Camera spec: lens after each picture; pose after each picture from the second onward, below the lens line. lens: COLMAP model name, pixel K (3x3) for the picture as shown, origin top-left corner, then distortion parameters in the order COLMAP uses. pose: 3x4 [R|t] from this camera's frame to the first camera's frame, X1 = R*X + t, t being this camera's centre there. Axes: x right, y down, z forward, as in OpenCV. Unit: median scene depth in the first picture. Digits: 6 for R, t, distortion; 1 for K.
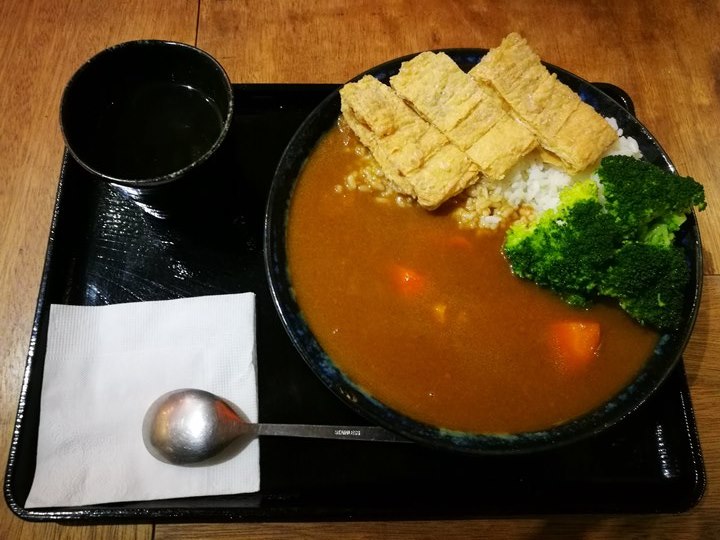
lens RADIAL K [[581.6, 0, 360.0], [0, 581.6, 270.0], [0, 0, 1]] dist [0.010724, 0.000836]
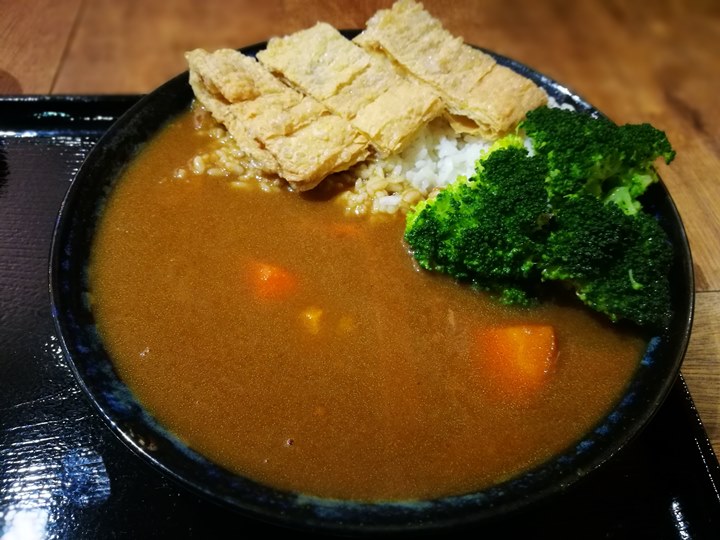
lens RADIAL K [[578.1, 0, 360.0], [0, 578.1, 270.0], [0, 0, 1]] dist [0.121557, -0.260132]
pose [[0.999071, -0.037322, 0.021528, 0.171974], [0.041917, 0.957509, -0.285340, 0.200746], [-0.009964, 0.285978, 0.958184, 0.330358]]
